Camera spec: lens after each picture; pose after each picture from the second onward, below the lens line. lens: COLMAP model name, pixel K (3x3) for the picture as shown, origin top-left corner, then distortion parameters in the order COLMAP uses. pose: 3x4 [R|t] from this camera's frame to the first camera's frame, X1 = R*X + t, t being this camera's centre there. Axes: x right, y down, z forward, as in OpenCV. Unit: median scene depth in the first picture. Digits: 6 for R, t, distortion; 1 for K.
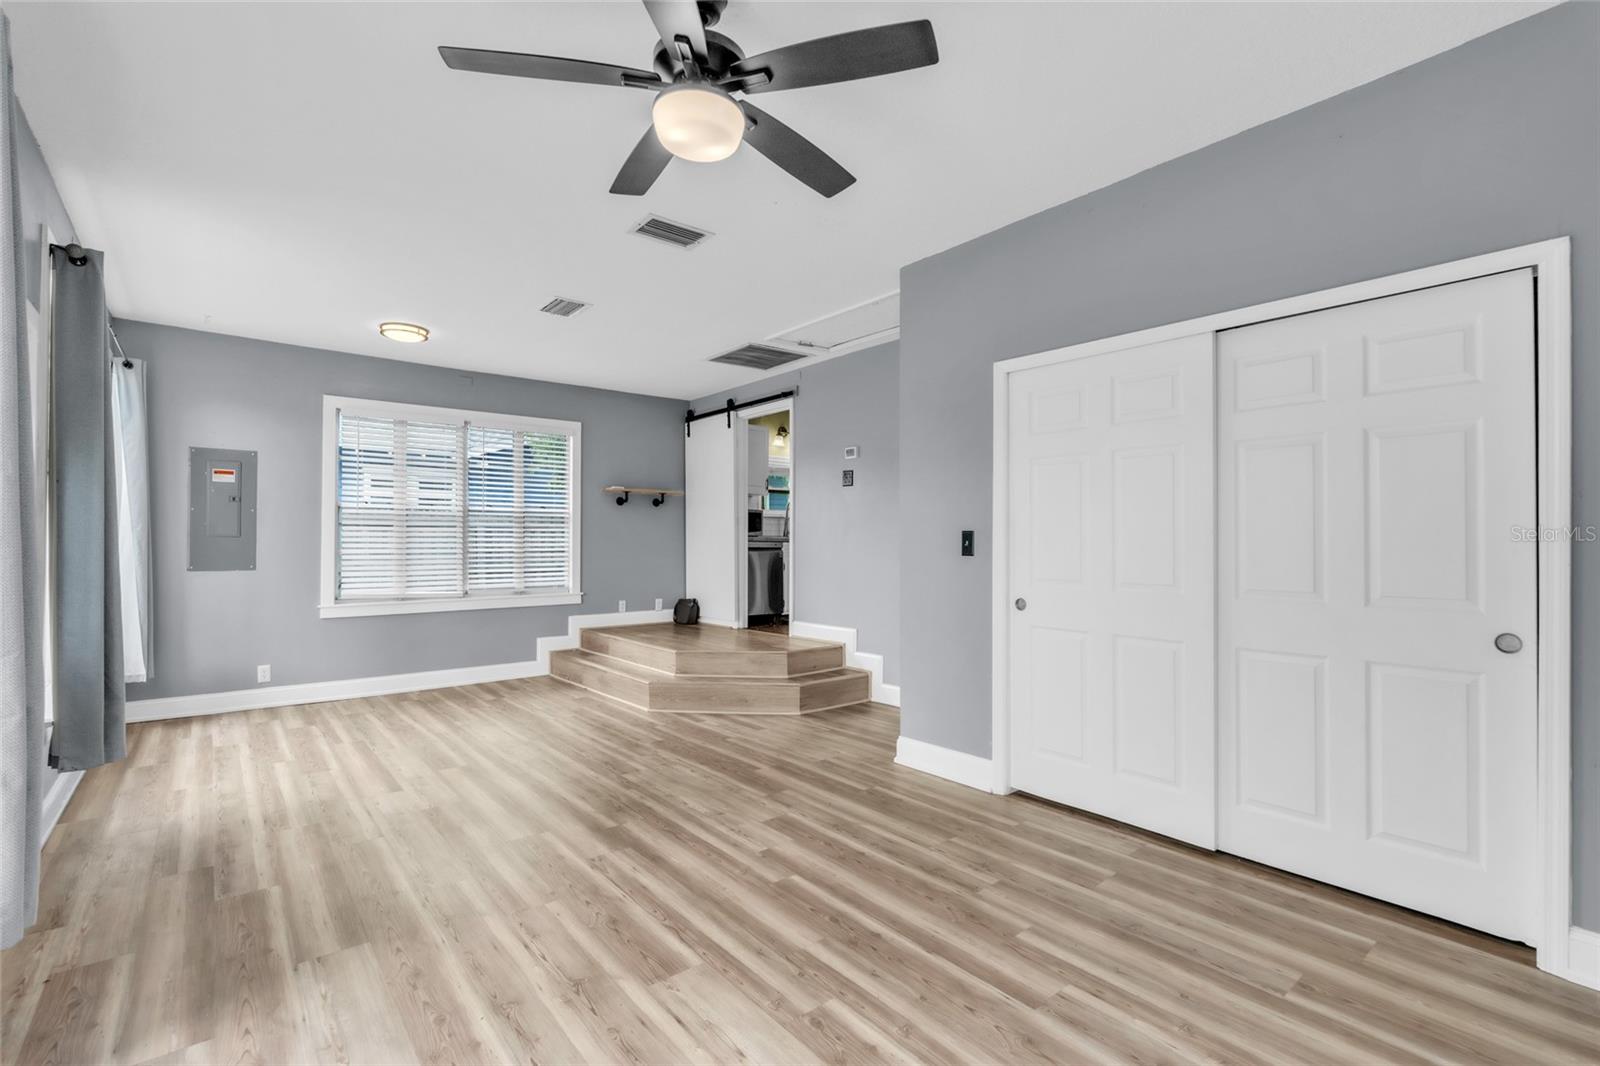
lens RADIAL K [[724.3, 0, 801.9], [0, 724.3, 536.9], [0, 0, 1]] dist [0.000053, 0.000101]
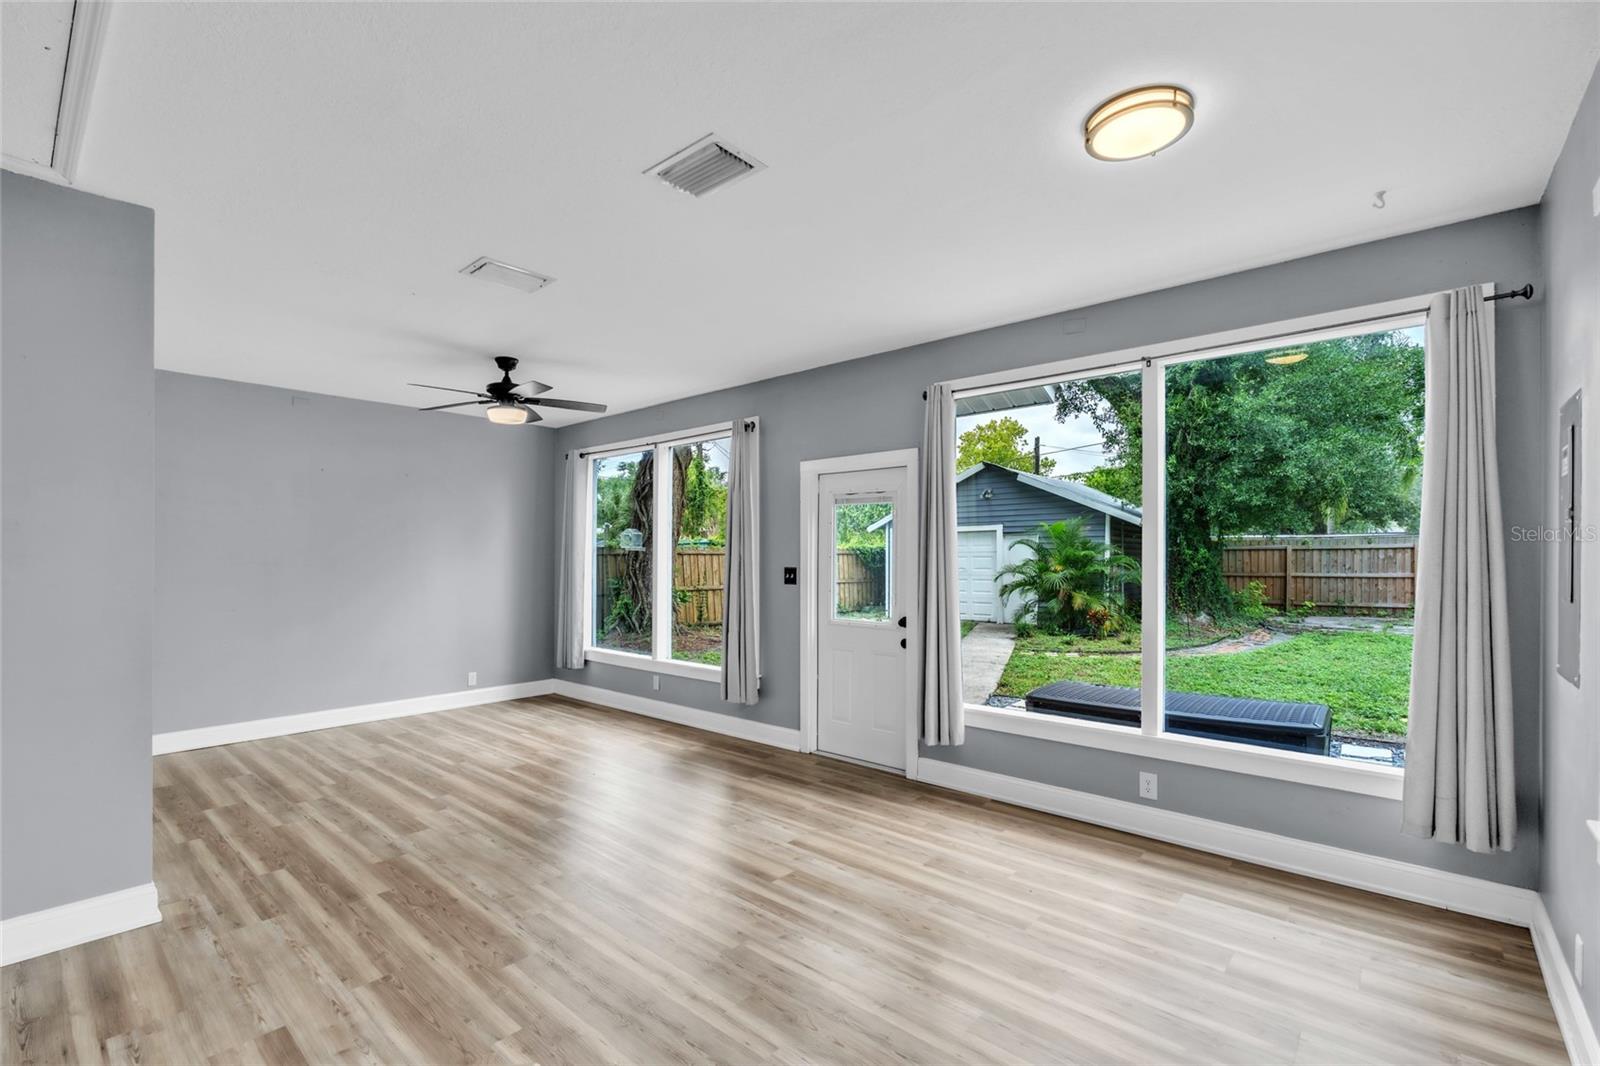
lens RADIAL K [[697.0, 0, 800.0], [0, 697.0, 533.0], [0, 0, 1]] dist [0.001479, 0.000271]
pose [[-0.985474, -0.004605, -0.169763, -0.459355], [0.002880, 0.999036, -0.043815, -0.040520], [0.169801, -0.043667, -0.984510, 2.253408]]
